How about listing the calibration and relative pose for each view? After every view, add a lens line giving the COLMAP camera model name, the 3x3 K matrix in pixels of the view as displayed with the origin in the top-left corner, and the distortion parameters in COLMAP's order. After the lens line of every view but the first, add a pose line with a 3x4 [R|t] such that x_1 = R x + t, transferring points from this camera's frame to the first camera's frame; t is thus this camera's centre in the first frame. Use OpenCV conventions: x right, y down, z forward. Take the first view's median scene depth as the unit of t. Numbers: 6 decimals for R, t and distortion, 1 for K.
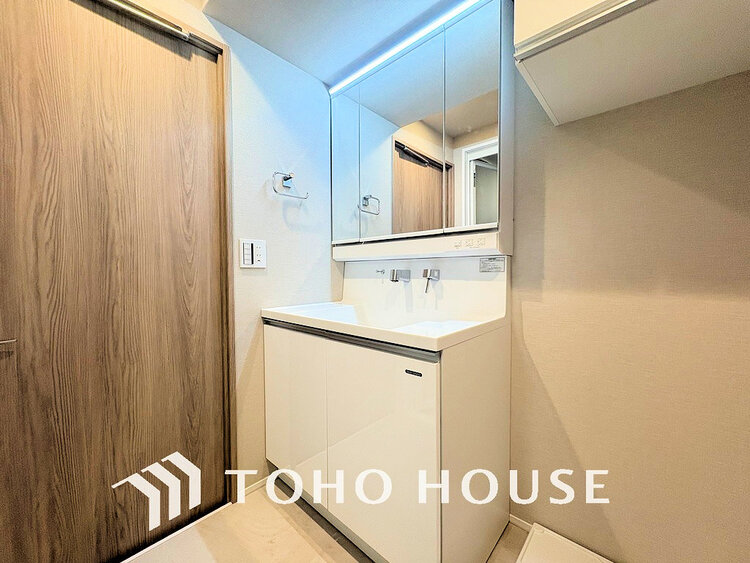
lens RADIAL K [[297.5, 0, 378.1], [0, 297.5, 283.6], [0, 0, 1]] dist [0.001718, -0.000283]
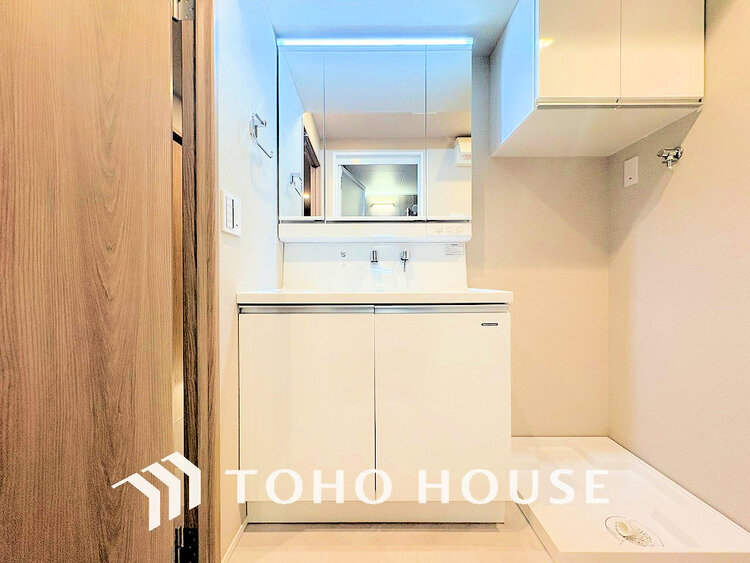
lens RADIAL K [[297.5, 0, 377.3], [0, 297.5, 281.7], [0, 0, 1]] dist [0.001718, -0.000283]
pose [[0.747157, -0.001160, 0.664646, -0.719343], [0.024063, 0.999390, -0.025305, 0.100428], [-0.664212, 0.034900, 0.746729, 0.265723]]
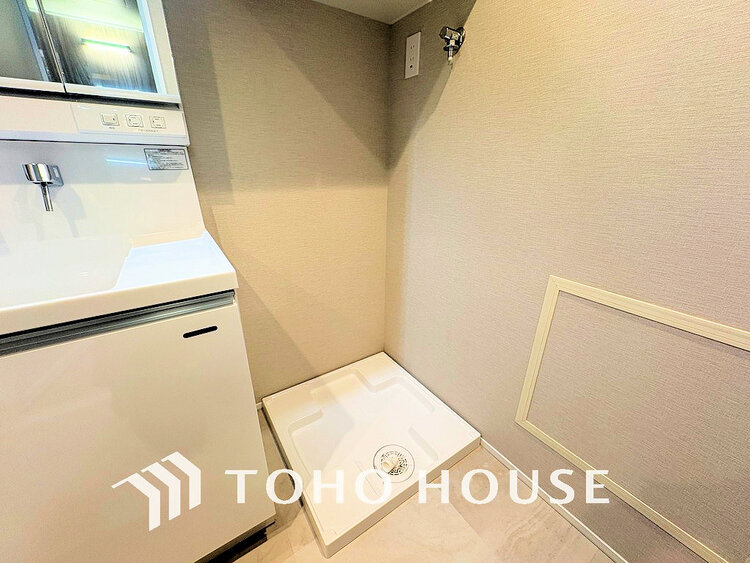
lens RADIAL K [[297.5, 0, 373.5], [0, 297.5, 280.5], [0, 0, 1]] dist [0.001718, -0.000283]
pose [[0.255323, -0.343340, 0.903840, -0.245780], [0.027897, 0.937051, 0.348076, -0.025048], [-0.966453, -0.063658, 0.248829, 0.312559]]
